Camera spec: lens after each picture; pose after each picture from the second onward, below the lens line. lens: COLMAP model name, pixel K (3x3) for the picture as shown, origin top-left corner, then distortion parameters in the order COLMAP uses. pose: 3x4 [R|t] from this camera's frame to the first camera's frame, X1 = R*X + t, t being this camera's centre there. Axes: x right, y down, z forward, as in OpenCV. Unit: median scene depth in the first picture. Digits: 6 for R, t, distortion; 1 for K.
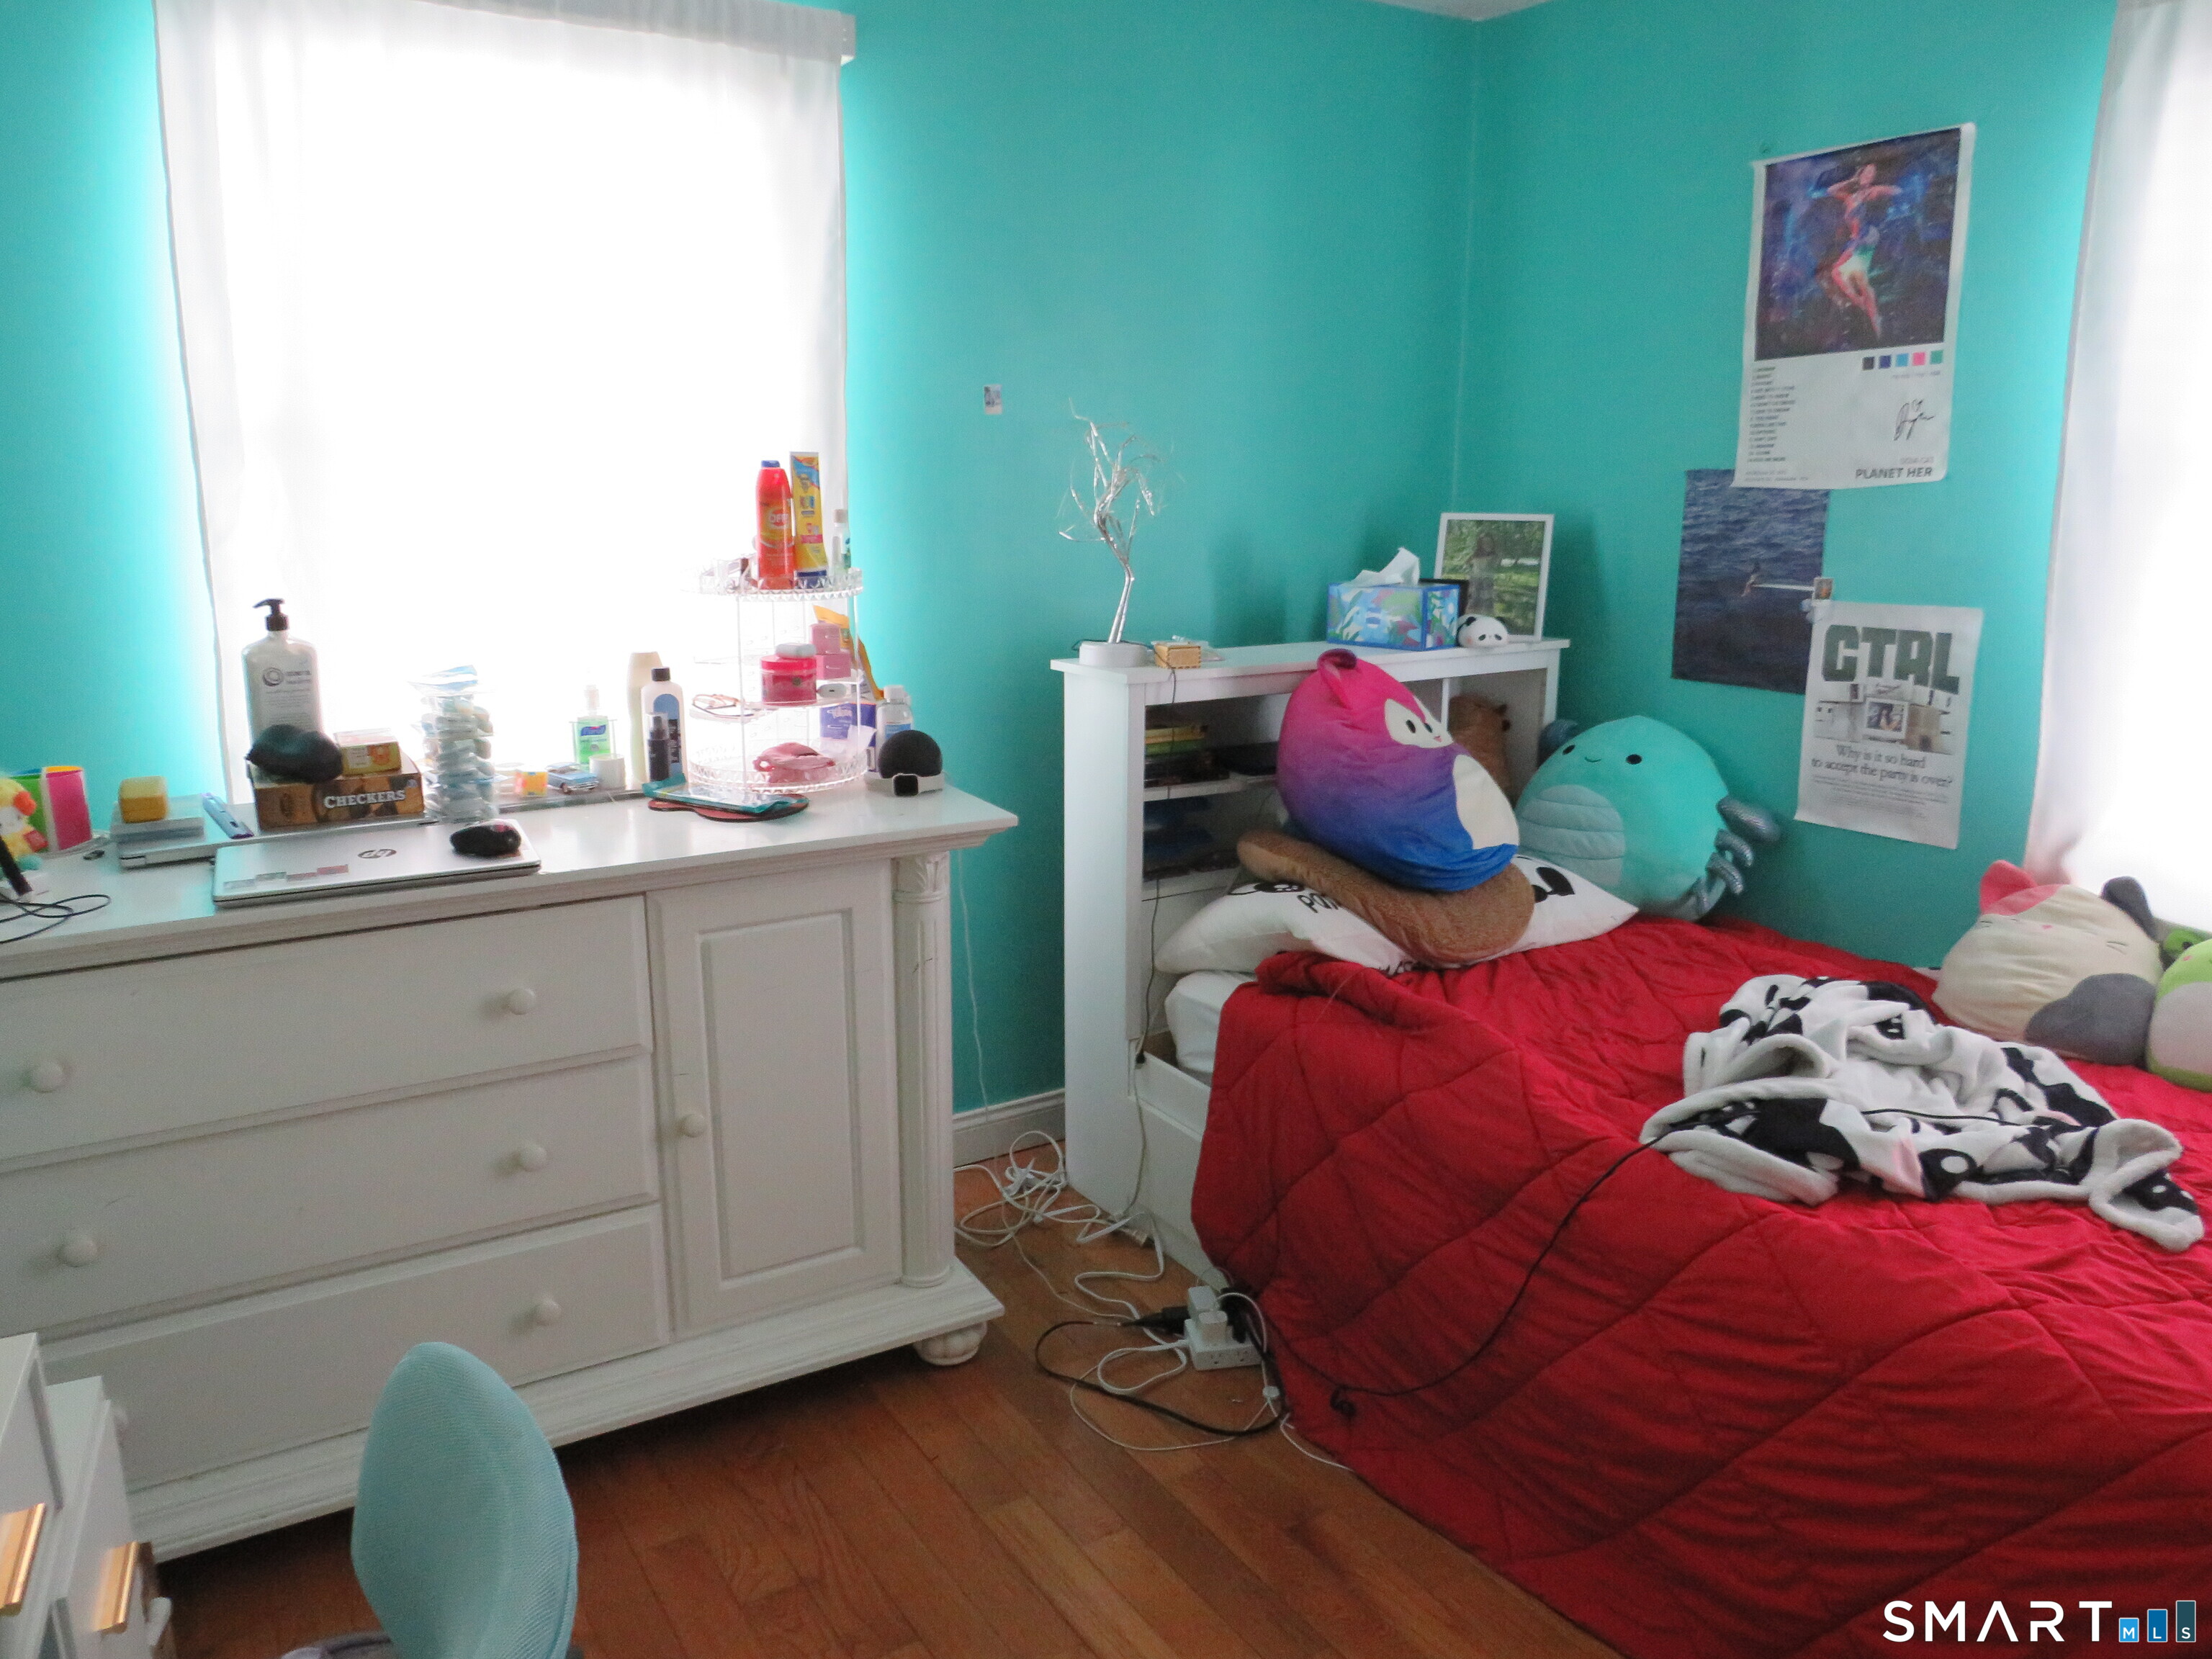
lens RADIAL K [[1575.7, 0, 1106.0], [0, 1575.7, 829.5], [0, 0, 1]] dist [-0.033113, 0.020313]
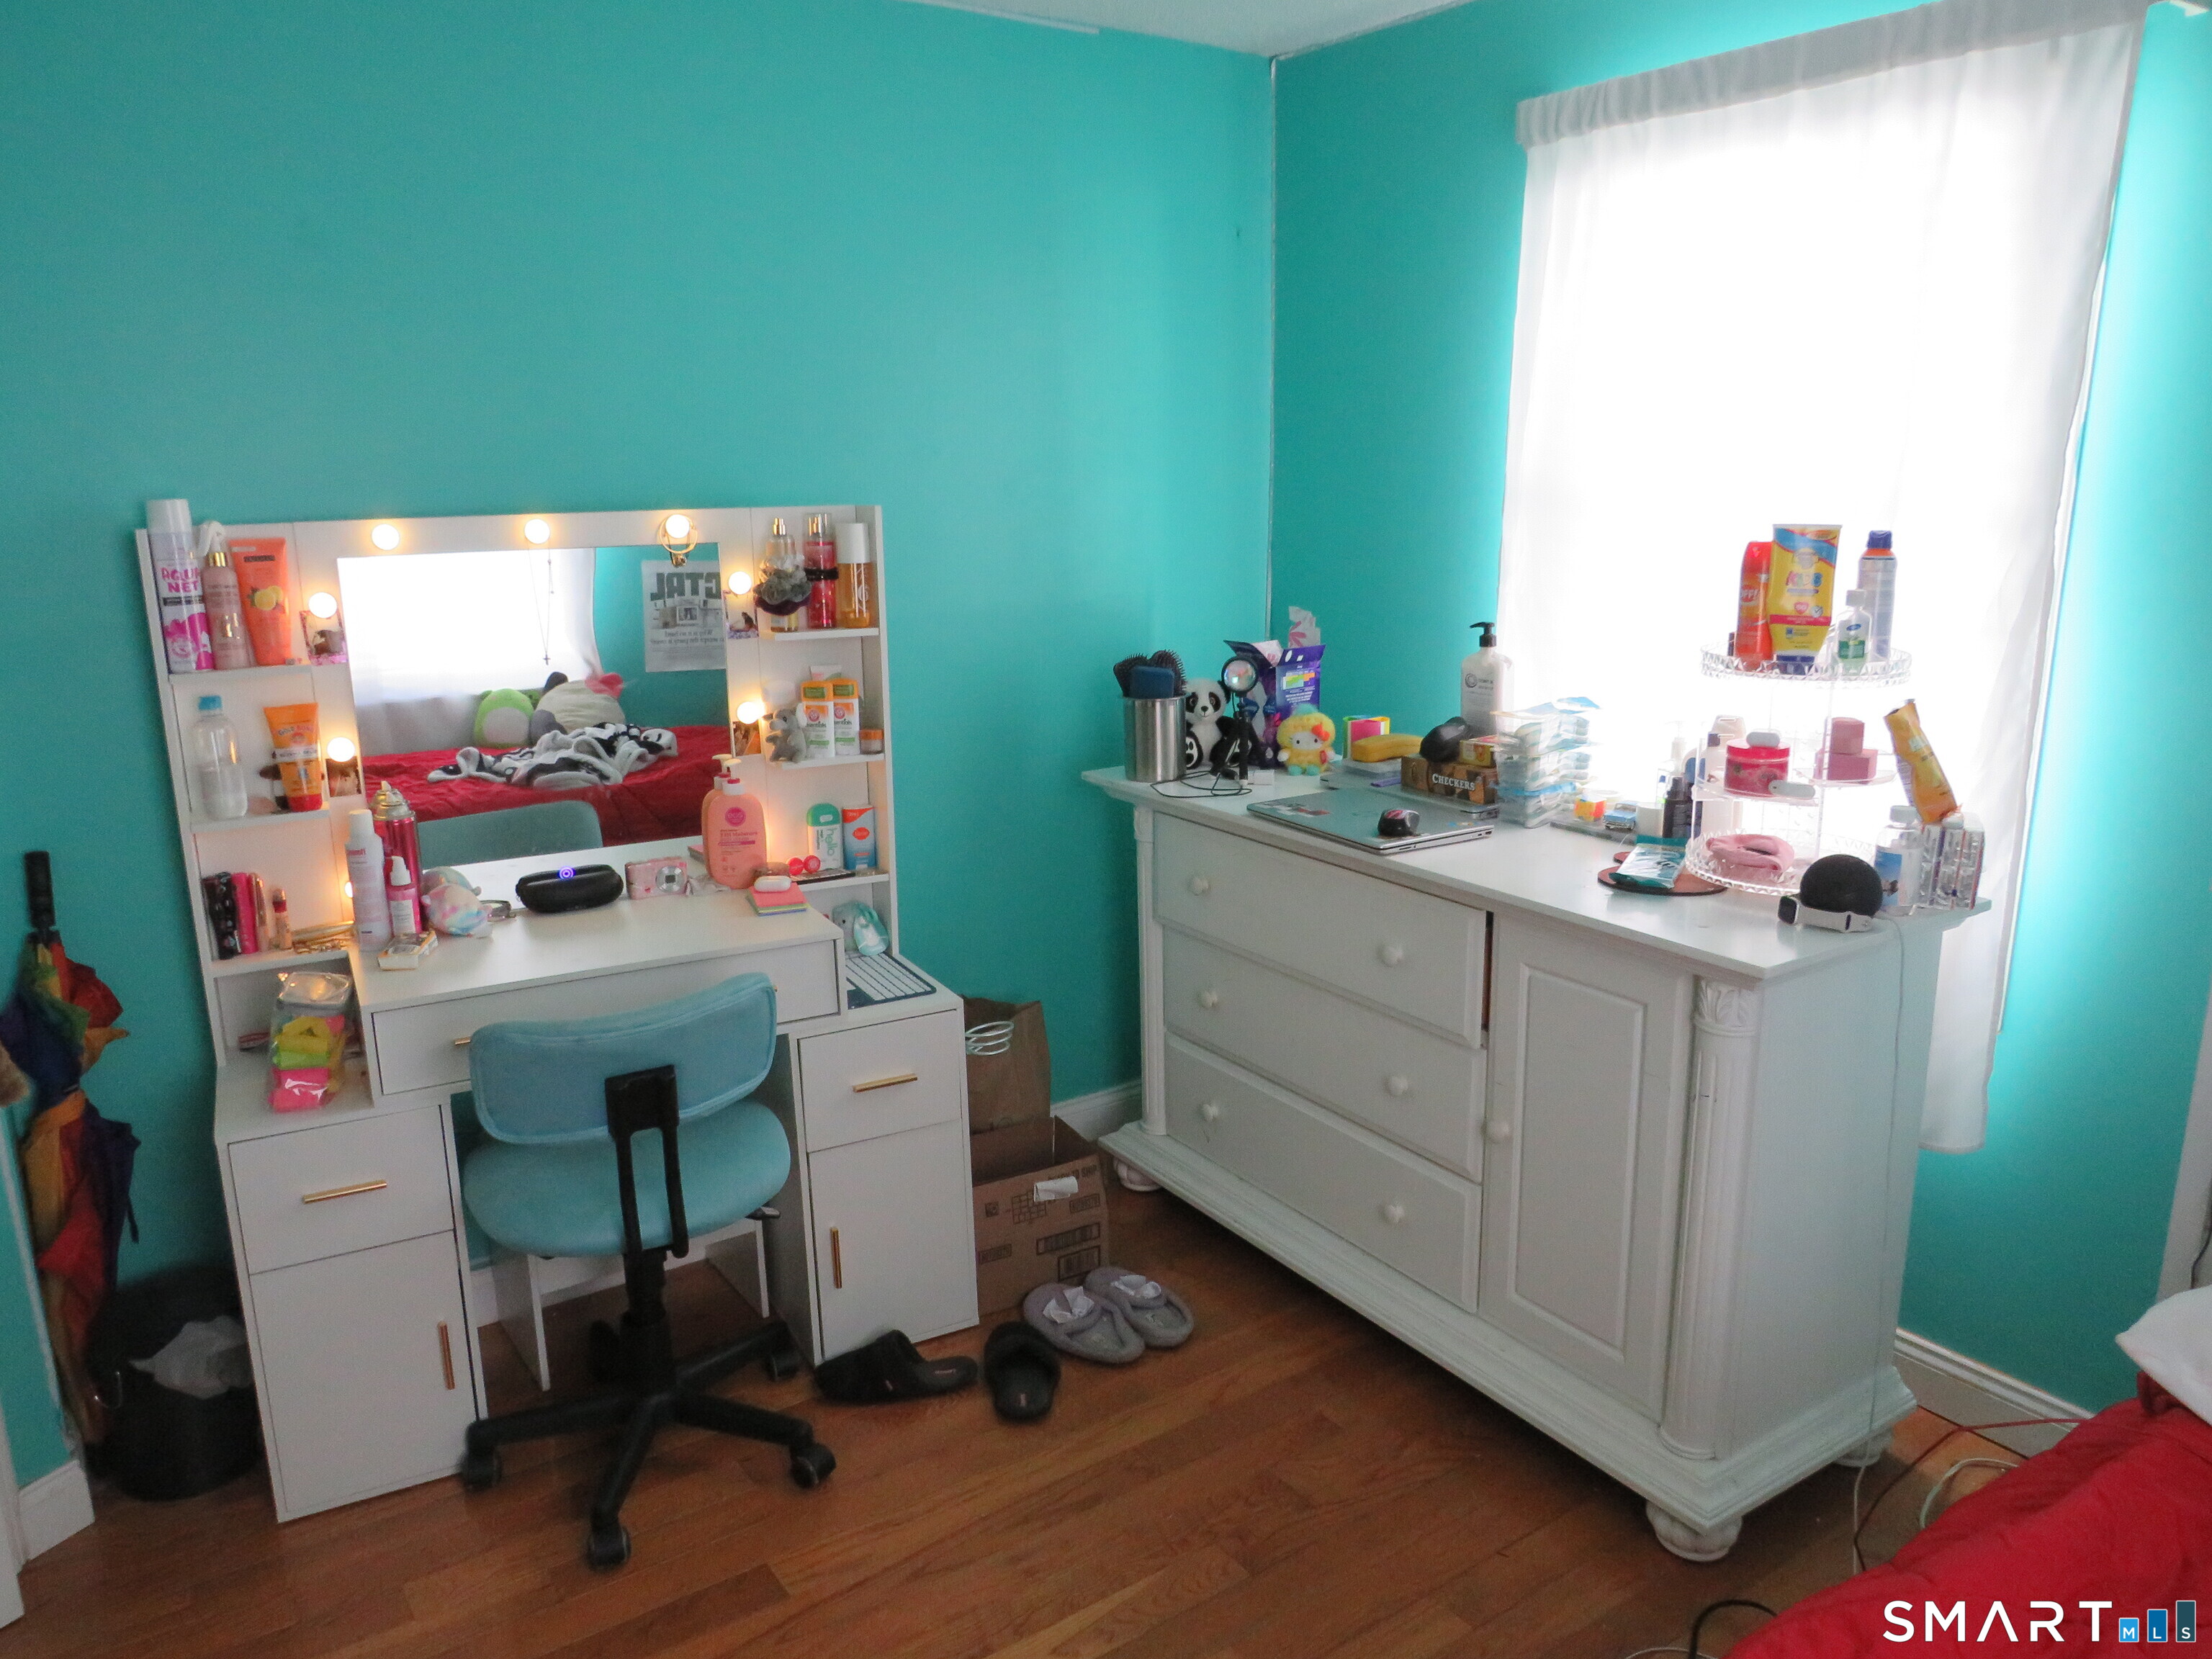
lens RADIAL K [[1575.7, 0, 1106.0], [0, 1575.7, 829.5], [0, 0, 1]] dist [-0.033113, 0.020313]
pose [[0.027402, 0.224472, -0.974095, 0.723979], [-0.219687, 0.951990, 0.213198, -0.180627], [0.975186, 0.208154, 0.075400, 0.587743]]
